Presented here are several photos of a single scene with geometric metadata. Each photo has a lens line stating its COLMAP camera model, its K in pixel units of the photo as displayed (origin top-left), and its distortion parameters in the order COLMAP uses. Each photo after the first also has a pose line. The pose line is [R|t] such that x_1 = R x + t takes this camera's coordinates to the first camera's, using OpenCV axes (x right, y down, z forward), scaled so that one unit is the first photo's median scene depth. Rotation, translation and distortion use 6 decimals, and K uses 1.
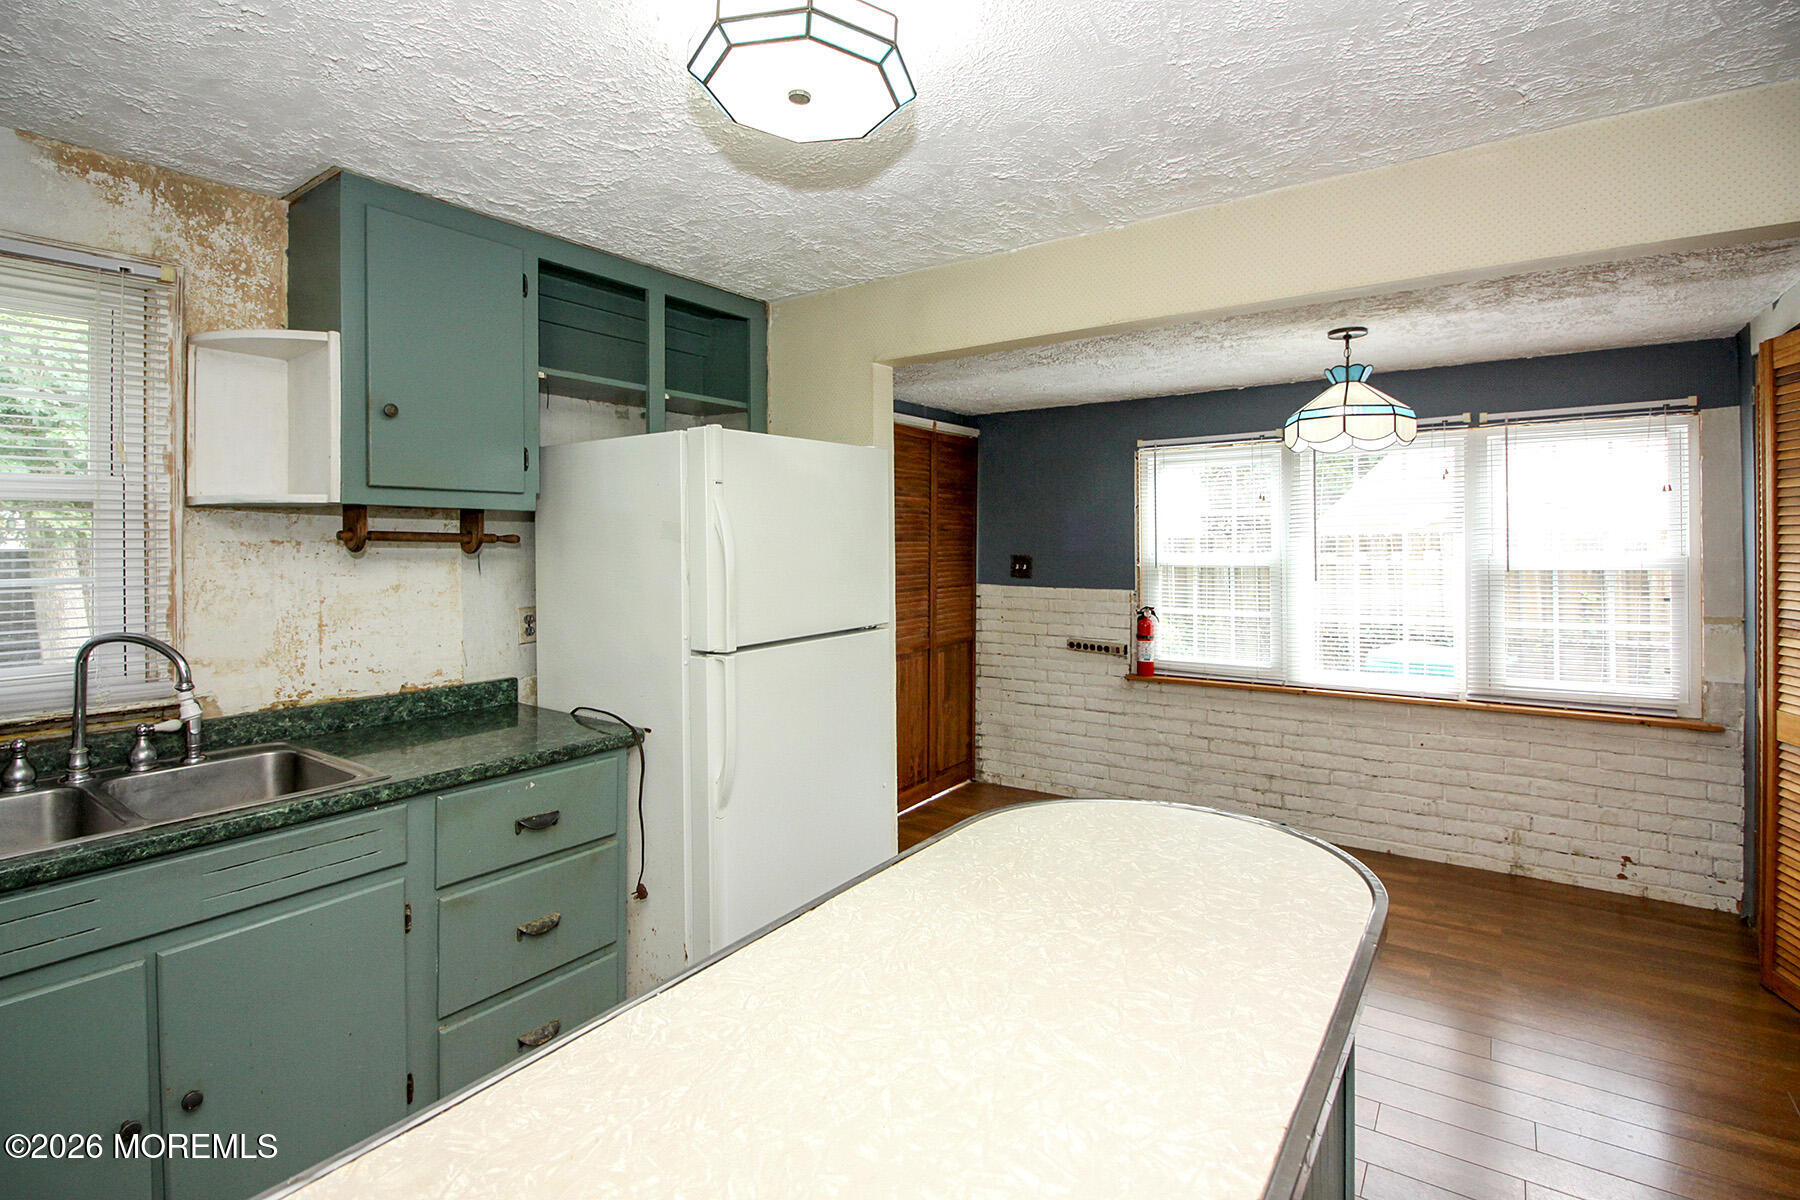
lens RADIAL K [[886.7, 0, 856.2], [0, 886.7, 544.7], [0, 0, 1]] dist [-0.012375, -0.008395]
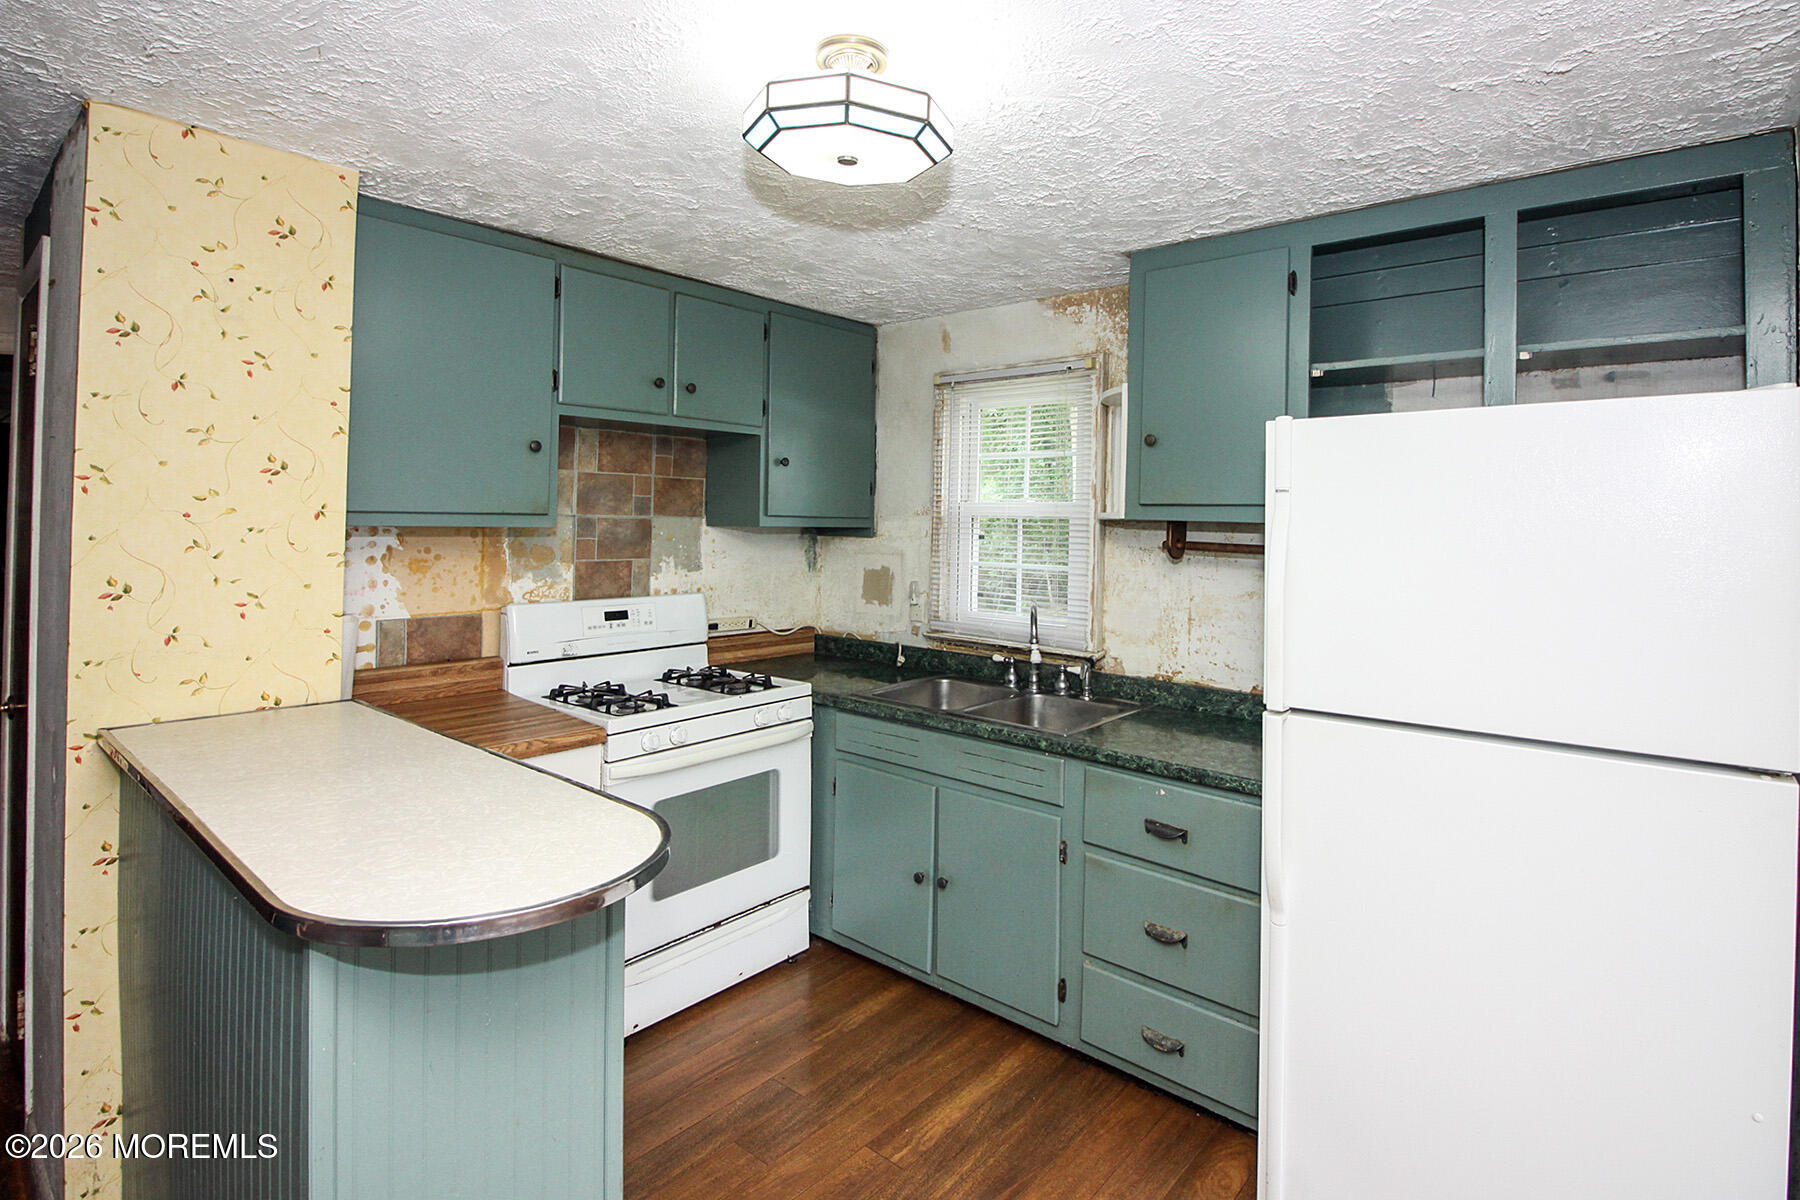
lens RADIAL K [[886.7, 0, 907.5], [0, 886.7, 525.2], [0, 0, 1]] dist [-0.012375, -0.008395]
pose [[-0.080696, 0.004727, -0.996728, 1.123342], [-0.022838, 0.999717, 0.006590, -0.063441], [0.996477, 0.023295, -0.080566, 1.289897]]
